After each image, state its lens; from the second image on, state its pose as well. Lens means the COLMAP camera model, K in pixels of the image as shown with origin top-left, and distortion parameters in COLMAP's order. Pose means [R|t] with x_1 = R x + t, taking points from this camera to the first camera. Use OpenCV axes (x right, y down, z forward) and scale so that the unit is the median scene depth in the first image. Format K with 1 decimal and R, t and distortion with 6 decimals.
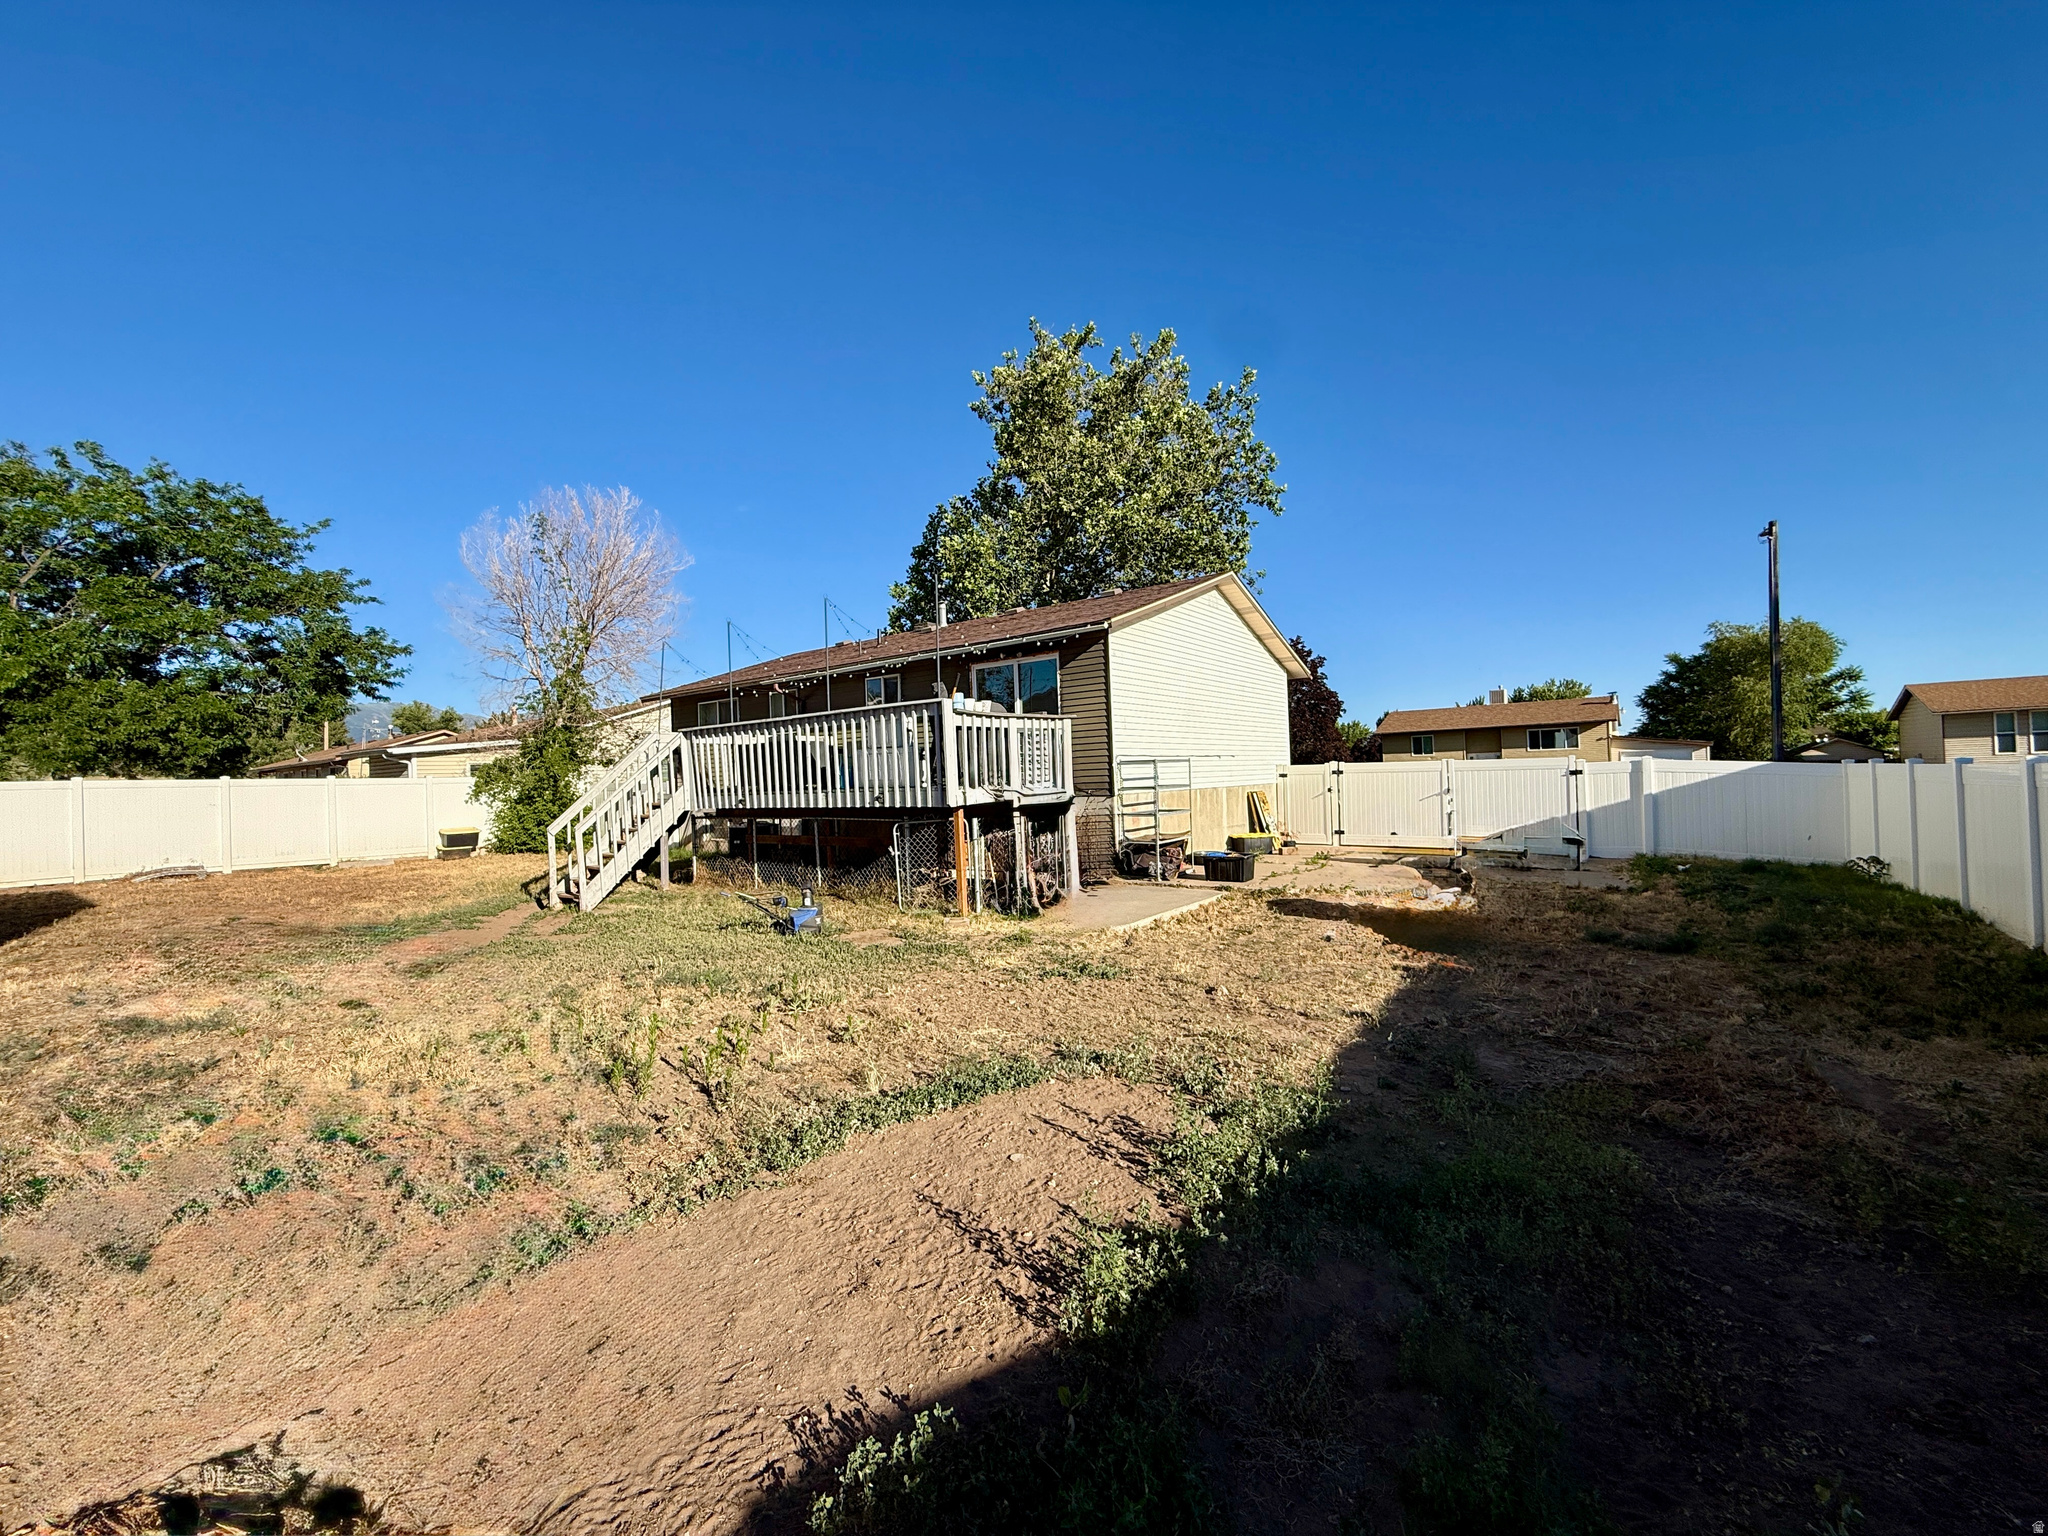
lens RADIAL K [[819.2, 0, 1018.6], [0, 819.2, 771.1], [0, 0, 1]] dist [0.001829, -0.000453]
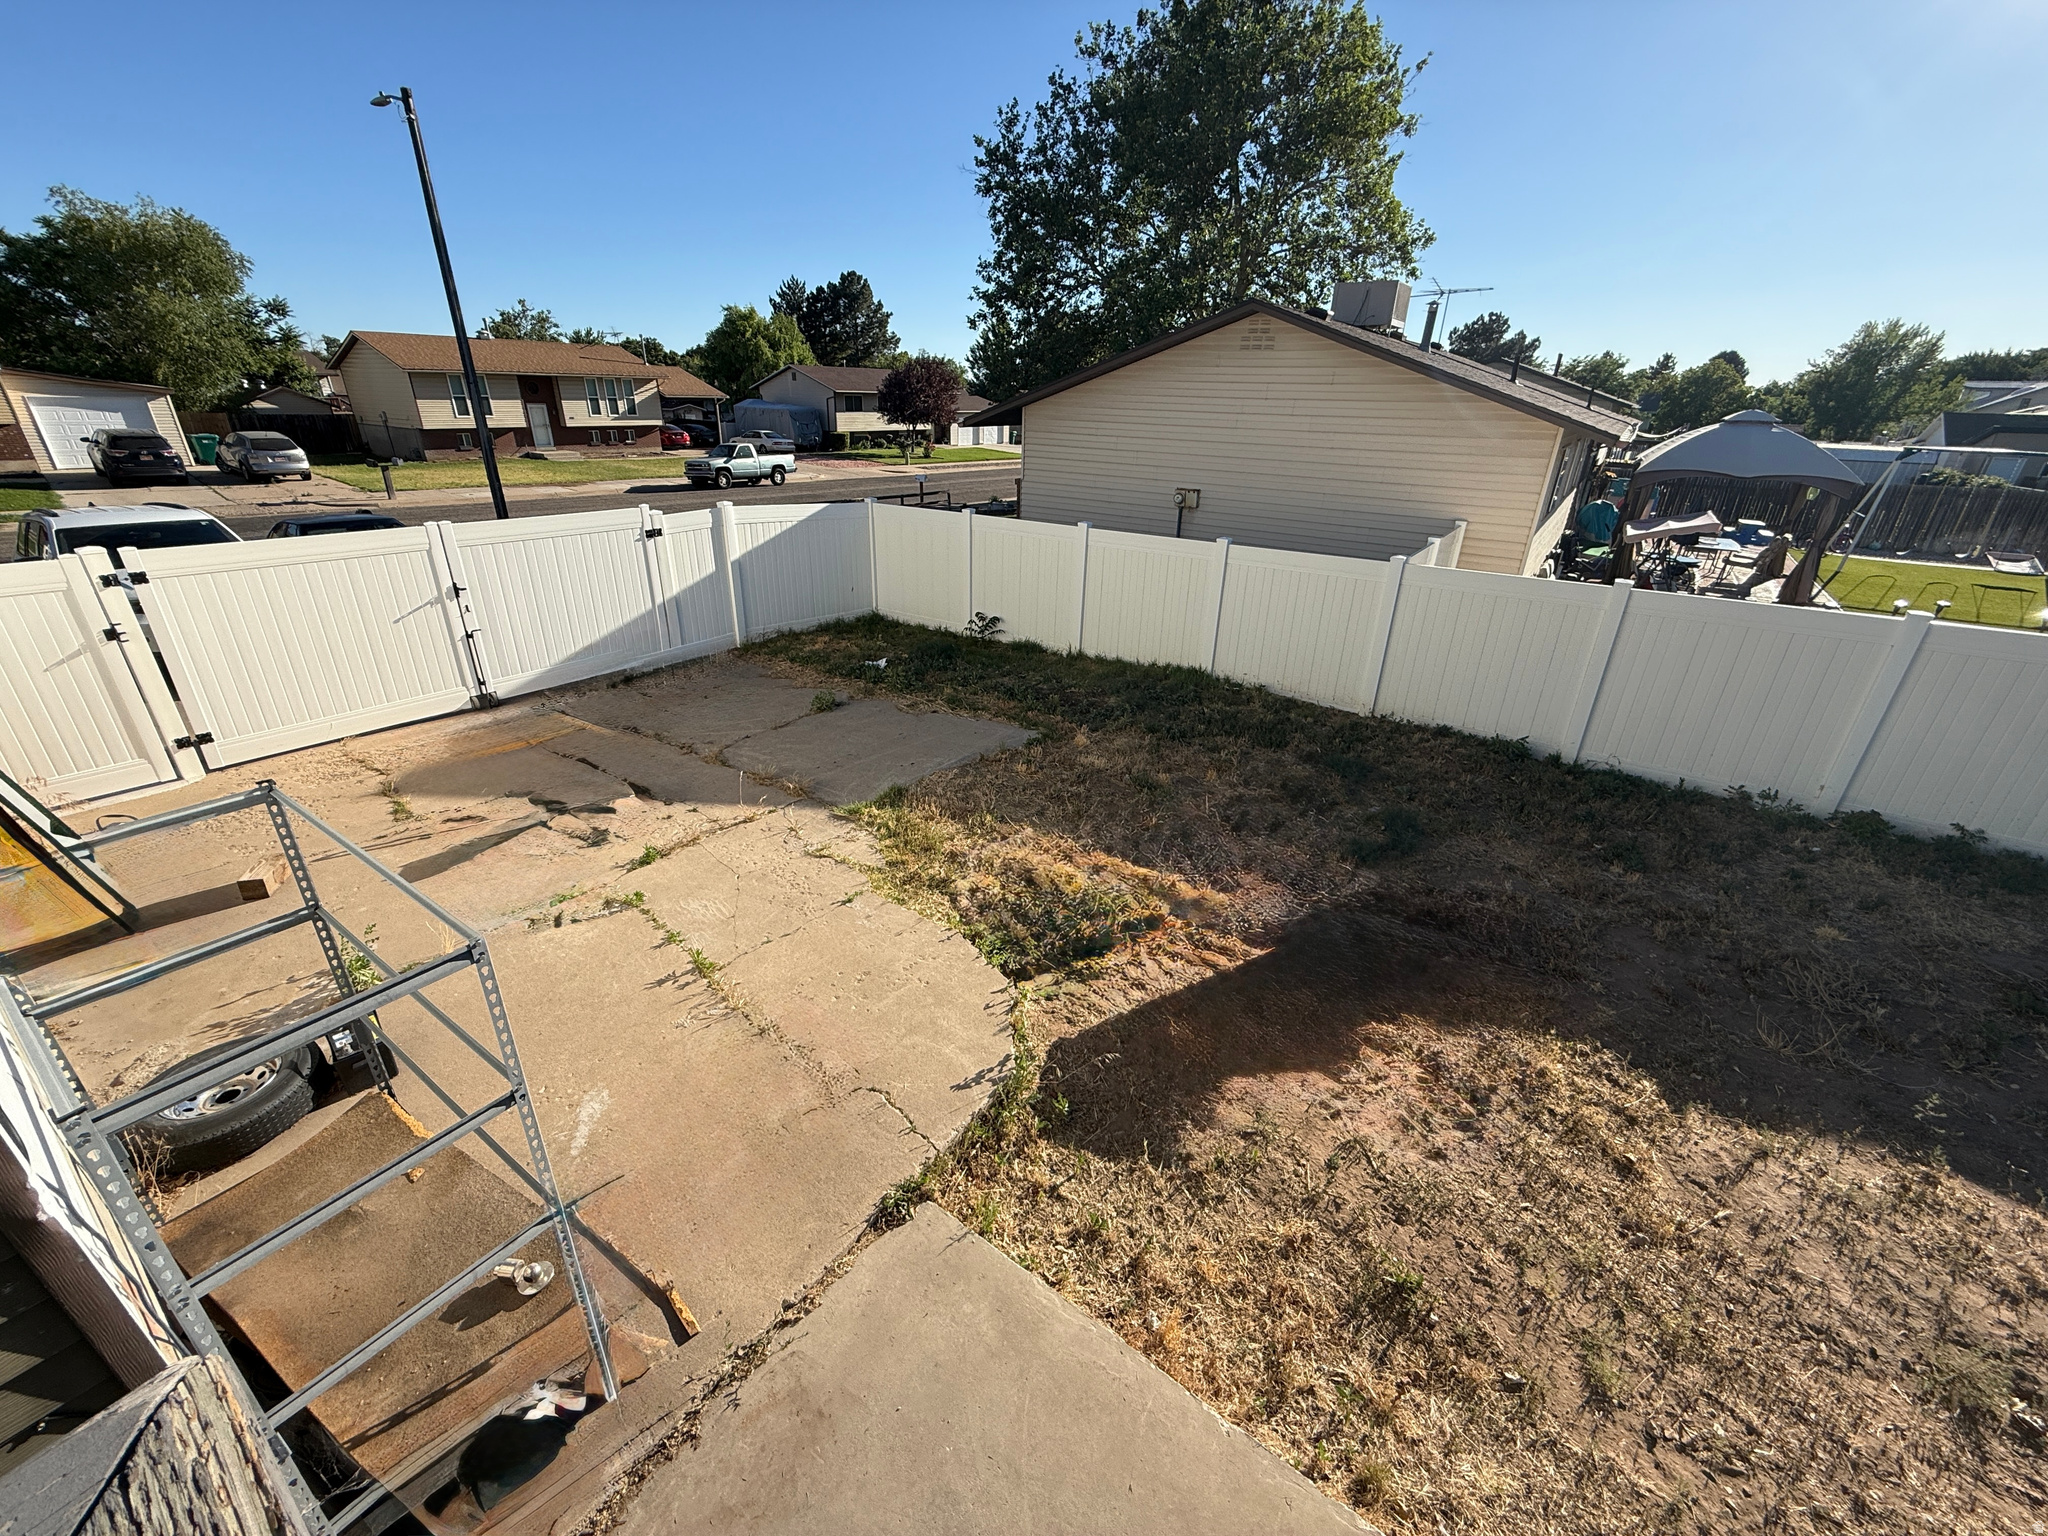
lens RADIAL K [[819.2, 0, 1018.6], [0, 819.2, 771.1], [0, 0, 1]] dist [0.001829, -0.000453]
pose [[-0.035605, -0.390362, 0.919973, 0.030941], [-0.030193, 0.920556, 0.389441, -0.077000], [-0.998910, -0.013911, -0.044563, 0.702835]]
